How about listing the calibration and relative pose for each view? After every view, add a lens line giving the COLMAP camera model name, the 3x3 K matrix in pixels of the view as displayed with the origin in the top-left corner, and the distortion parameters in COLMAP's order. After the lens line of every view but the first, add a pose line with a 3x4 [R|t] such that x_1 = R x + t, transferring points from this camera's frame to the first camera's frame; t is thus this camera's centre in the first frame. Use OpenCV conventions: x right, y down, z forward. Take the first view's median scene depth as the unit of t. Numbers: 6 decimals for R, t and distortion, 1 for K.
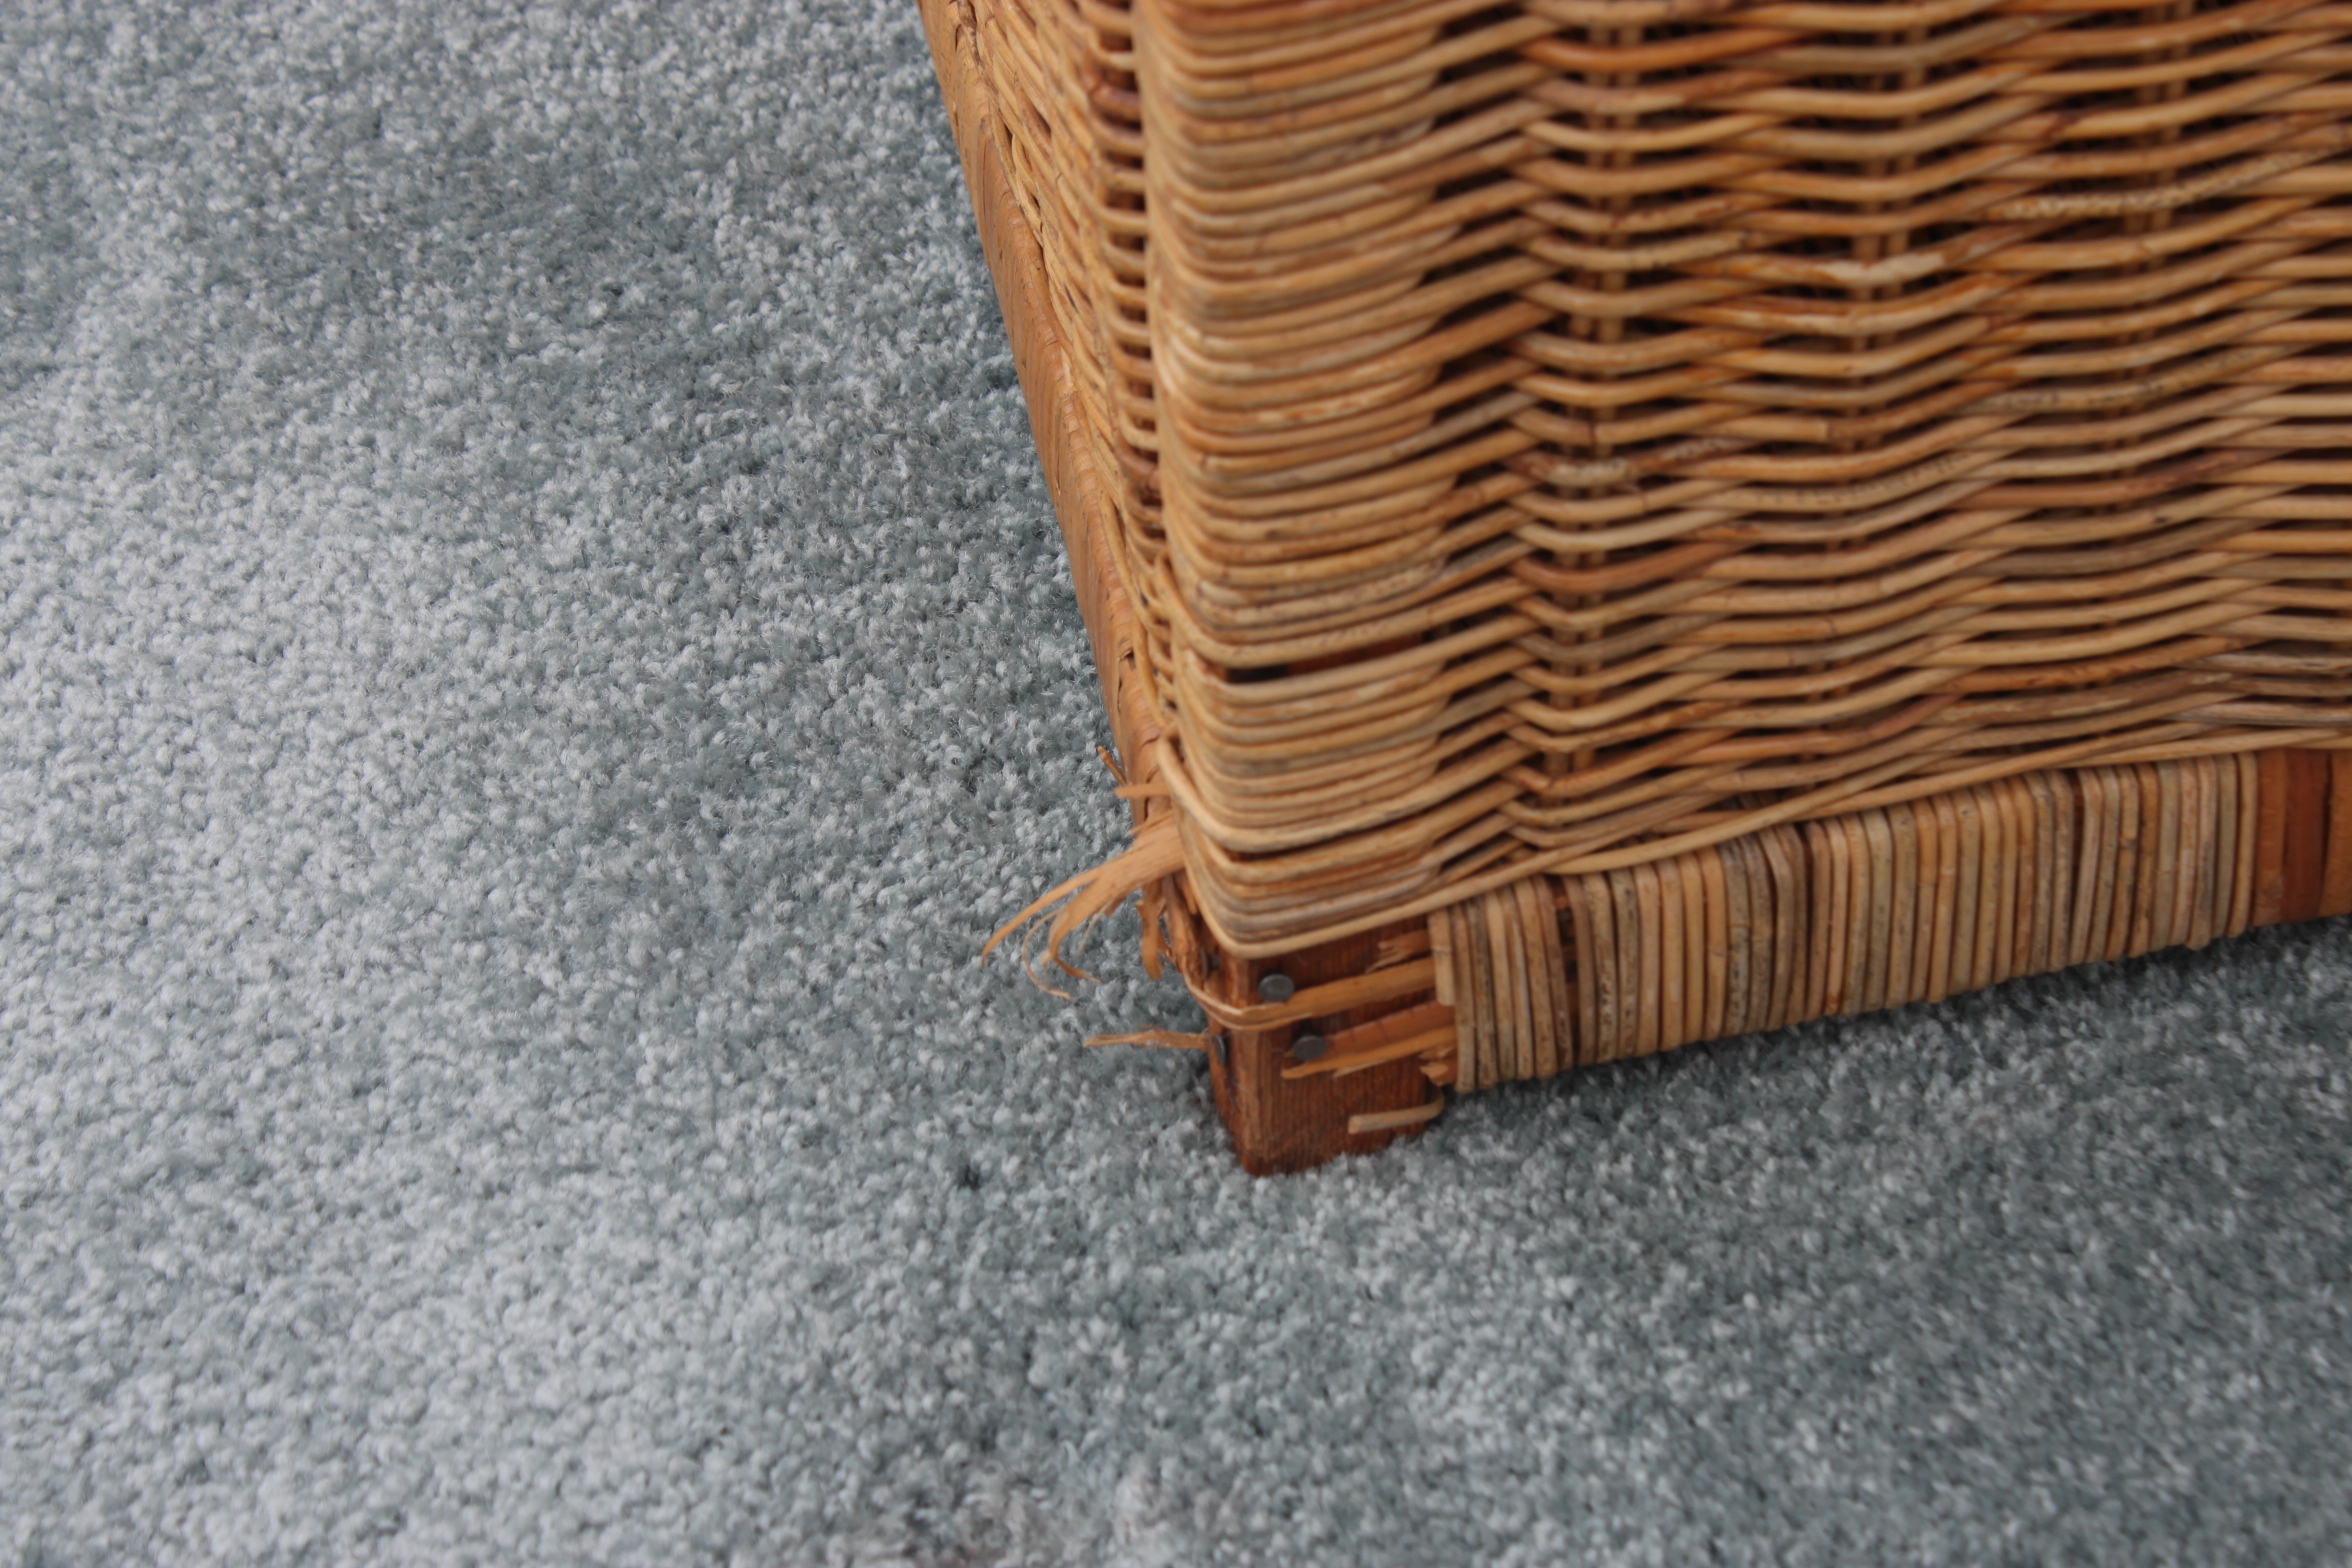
lens RADIAL K [[5698.1, 0, 1176.0], [0, 5698.1, 784.0], [0, 0, 1]] dist [0.037703, 0.775948]
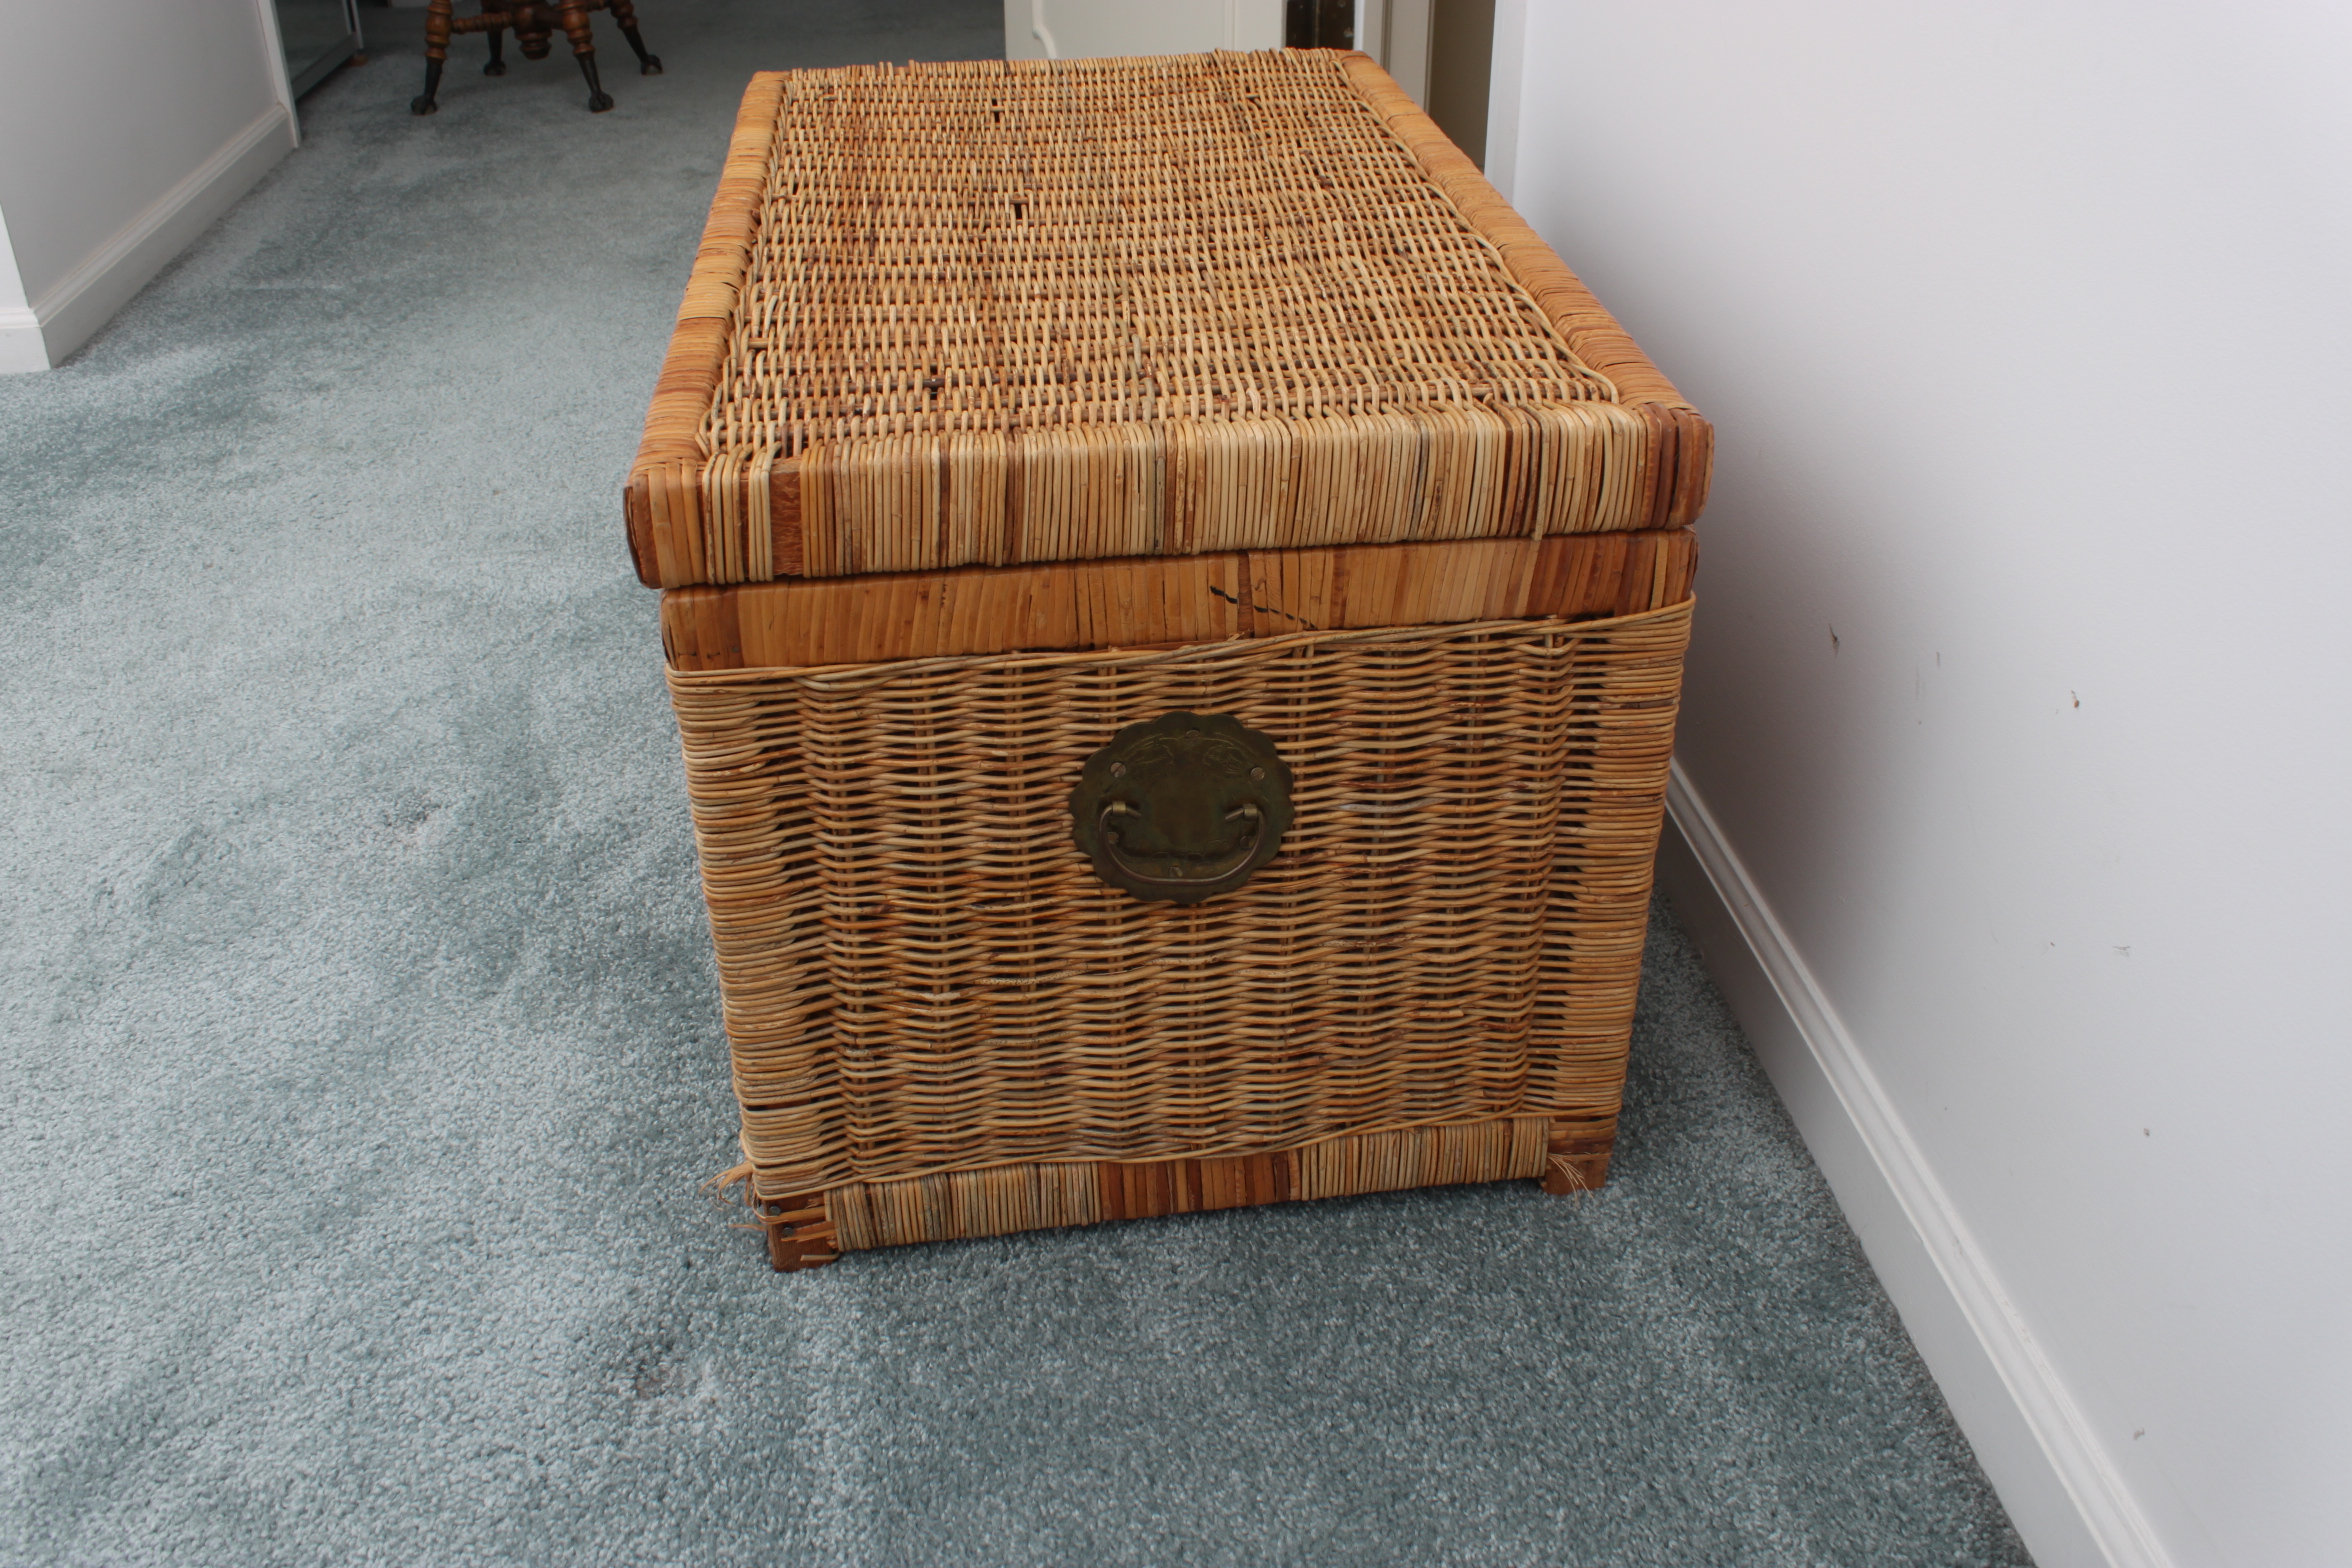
lens RADIAL K [[2029.9, 0, 1176.0], [0, 2029.9, 784.0], [0, 0, 1]] dist [-0.179503, 0.173097]
pose [[0.996809, 0.066176, -0.044628, 0.272128], [-0.073926, 0.976268, -0.203558, 0.014137], [0.030098, 0.206208, 0.978045, -0.127627]]
